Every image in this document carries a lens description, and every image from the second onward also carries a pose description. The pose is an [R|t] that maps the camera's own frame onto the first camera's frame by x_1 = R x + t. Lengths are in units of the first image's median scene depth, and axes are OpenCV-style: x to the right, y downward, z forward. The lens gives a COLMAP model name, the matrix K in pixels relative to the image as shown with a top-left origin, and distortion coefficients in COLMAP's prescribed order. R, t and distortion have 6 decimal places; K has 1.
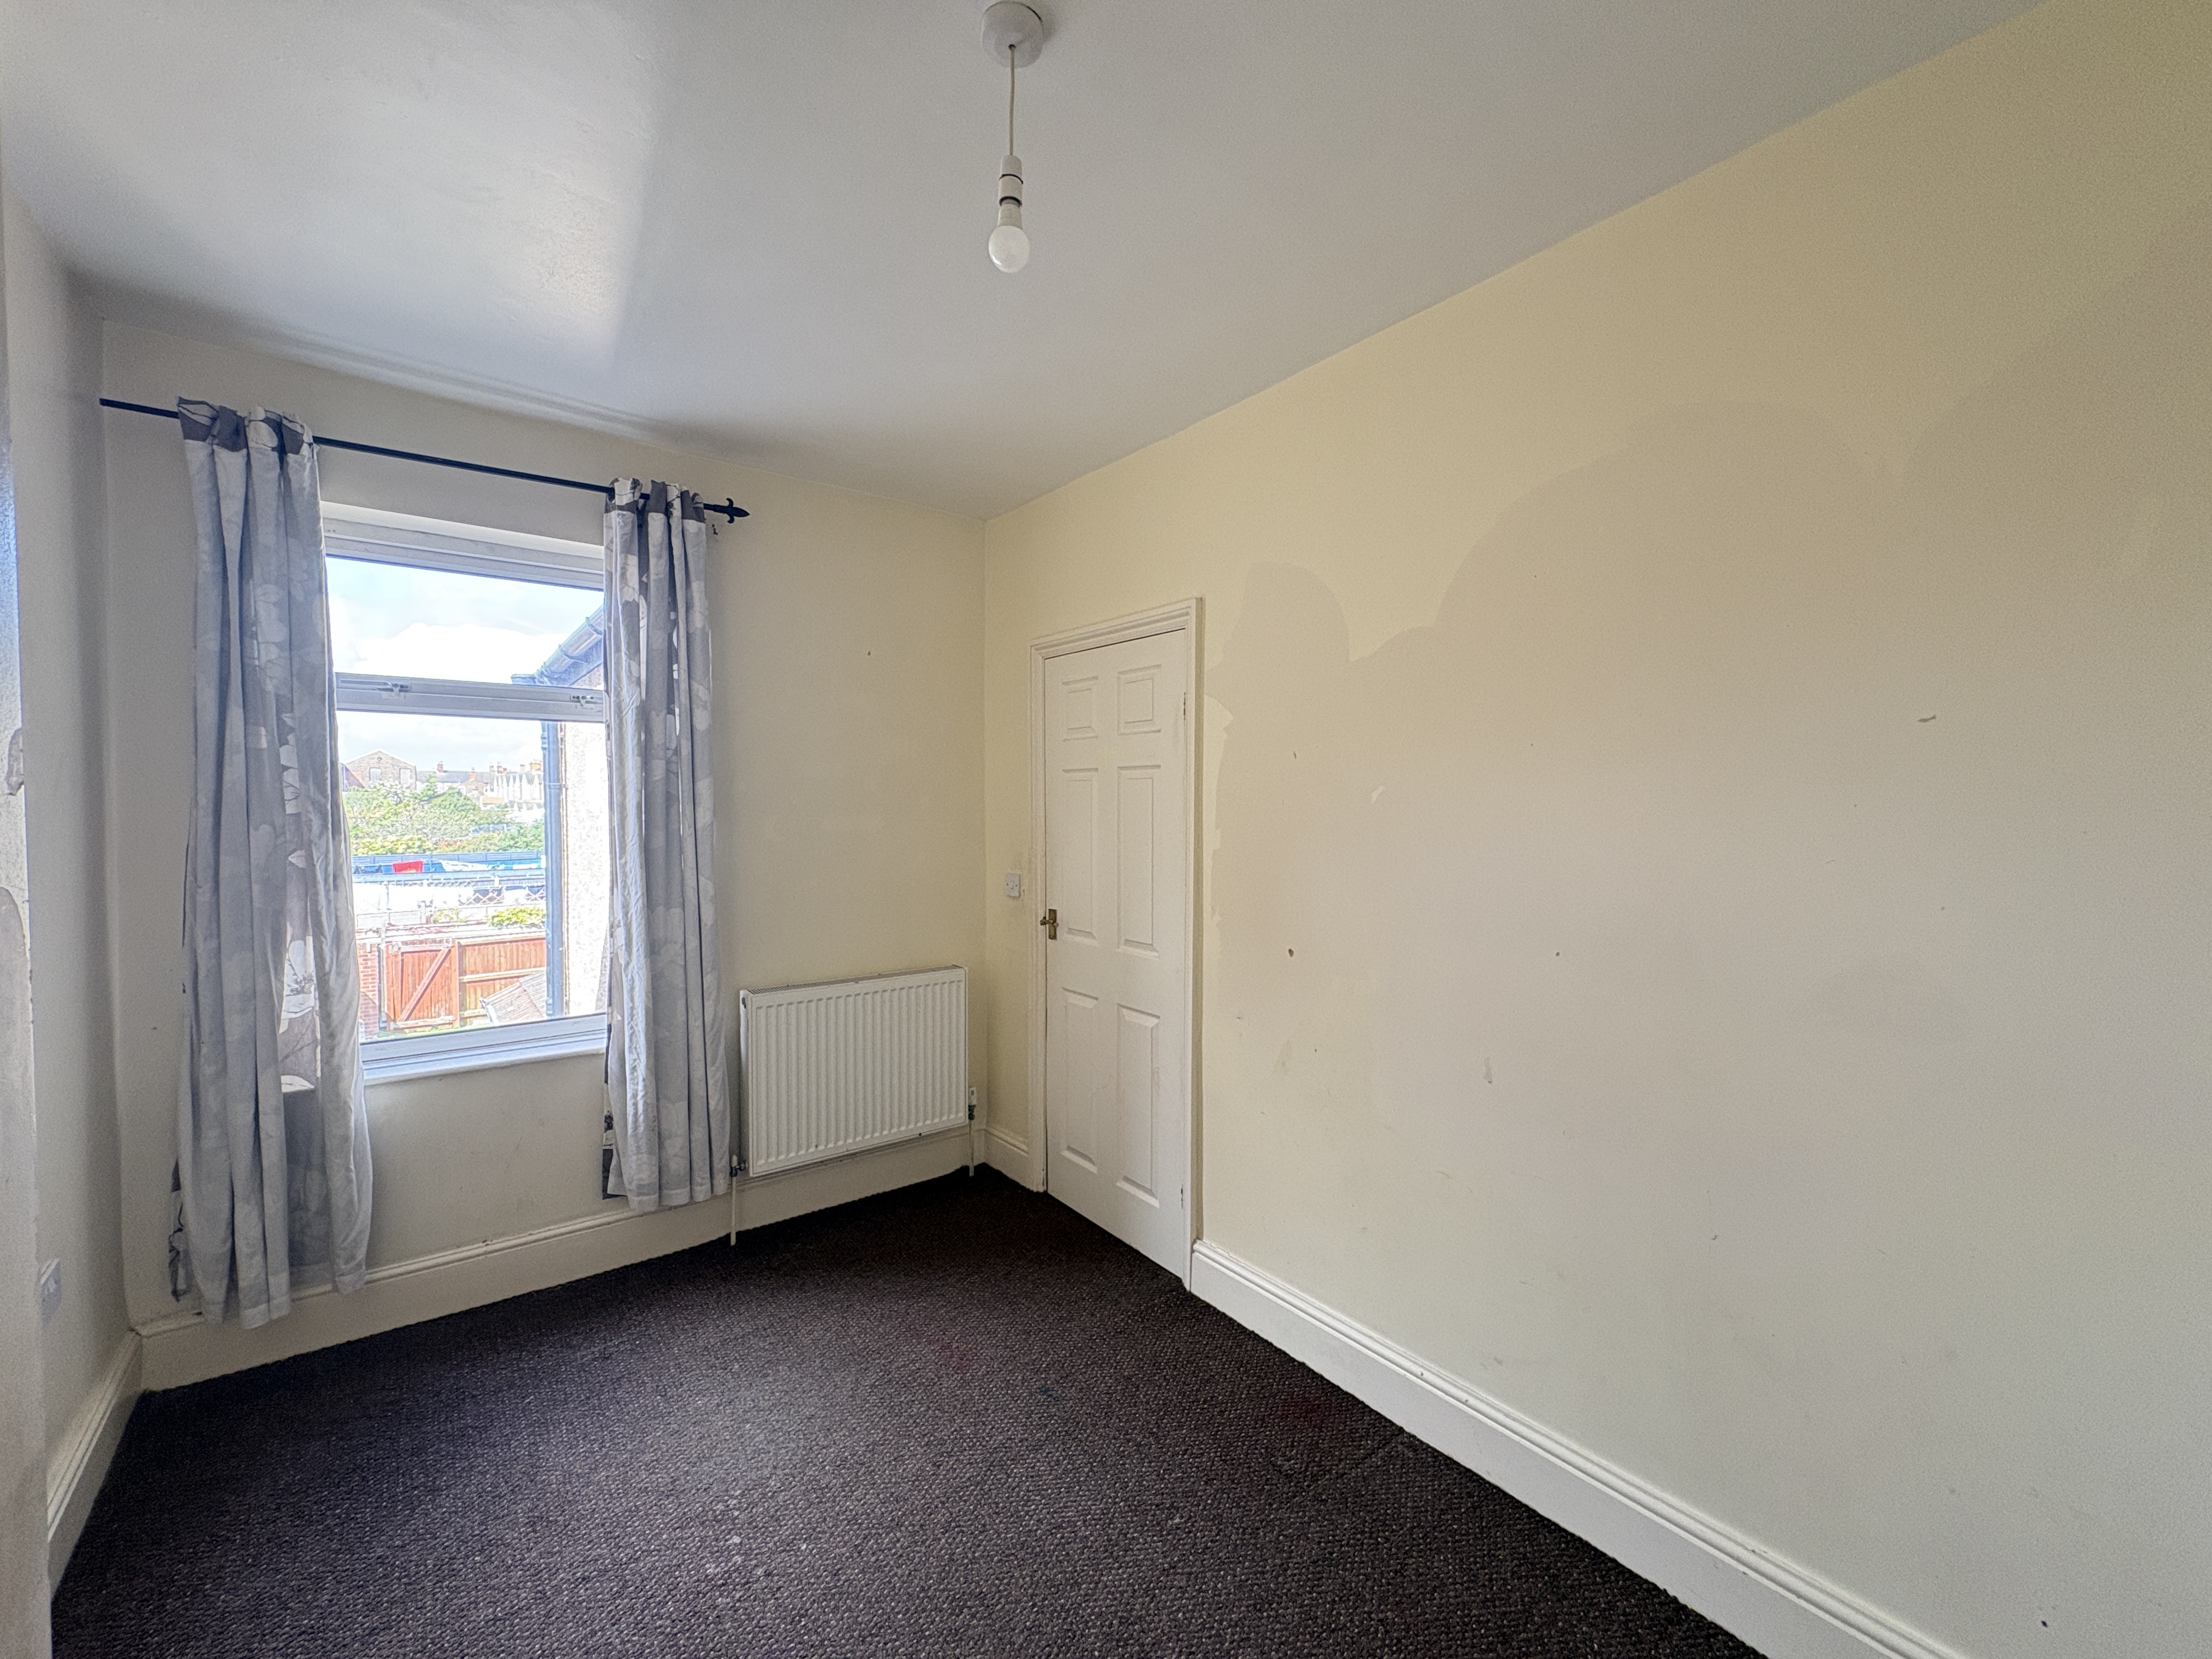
lens RADIAL K [[880.7, 0, 1100.2], [0, 880.7, 823.6], [0, 0, 1]] dist [-0.001234, 0.000186]
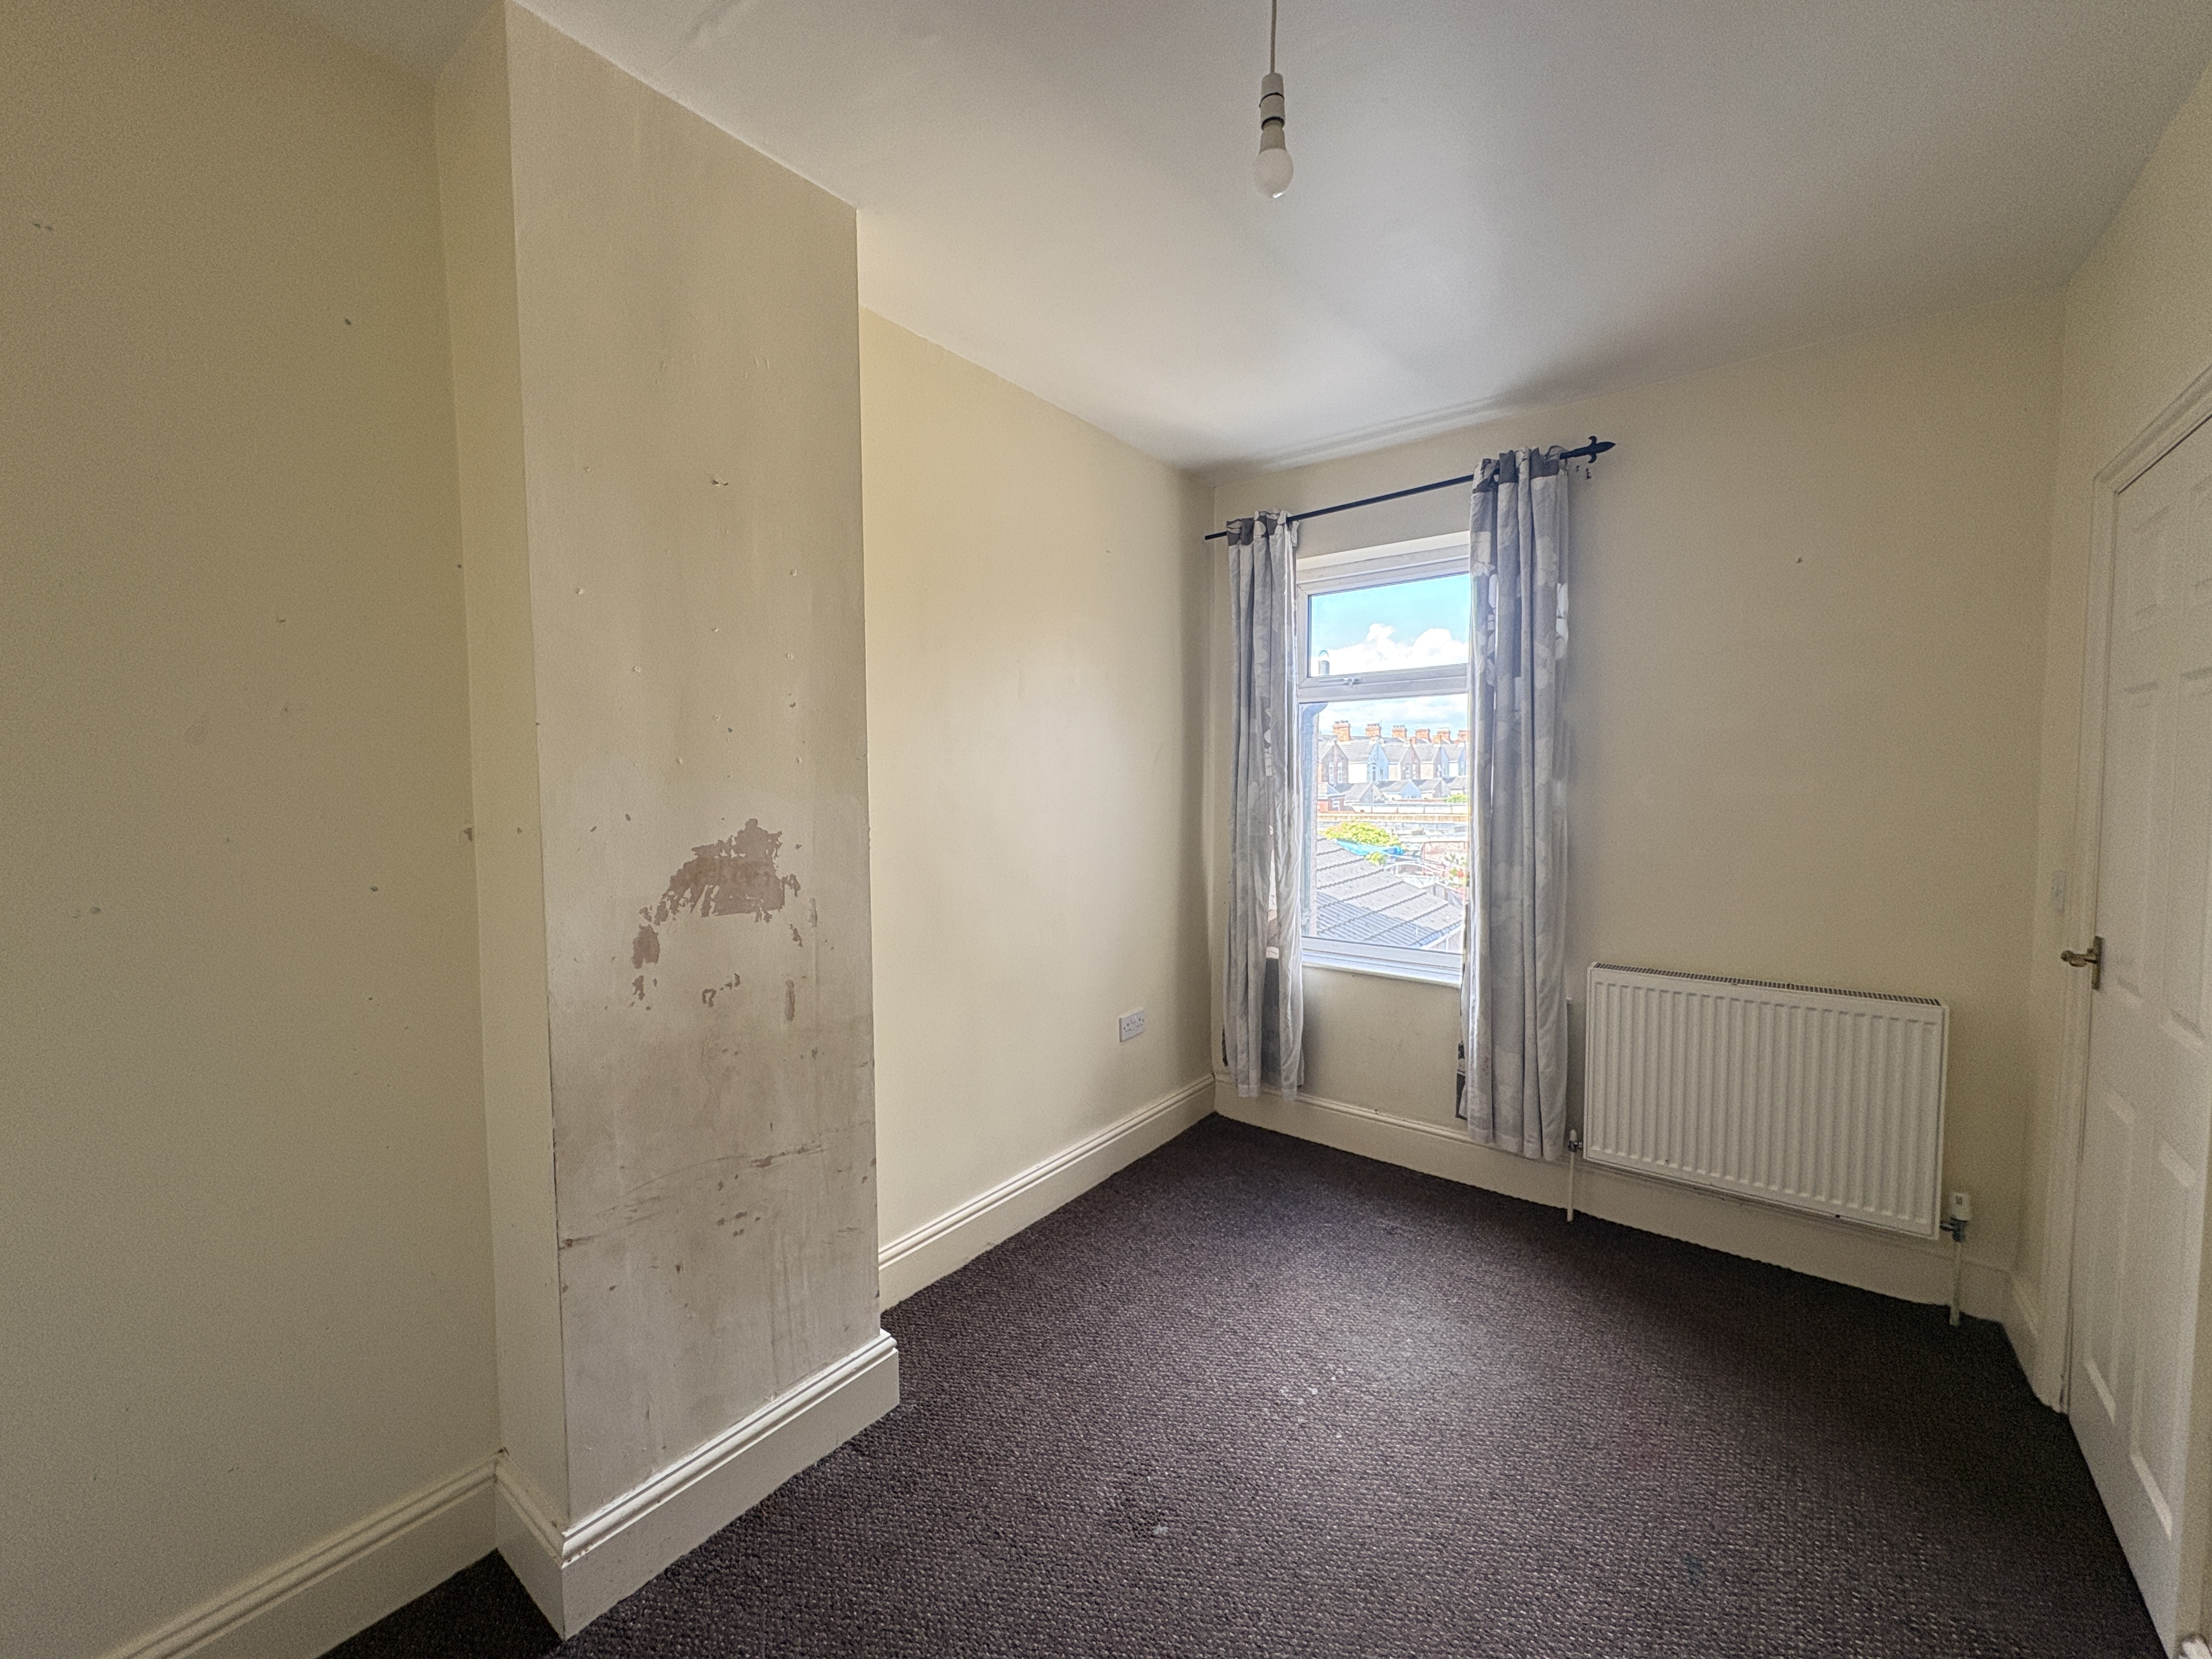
lens RADIAL K [[880.7, 0, 1109.6], [0, 880.7, 826.5], [0, 0, 1]] dist [-0.001234, 0.000186]
pose [[0.252849, 0.046767, -0.966375, 0.402491], [-0.015228, 0.998900, 0.044356, 0.012252], [0.967386, 0.003501, 0.253283, 0.290106]]
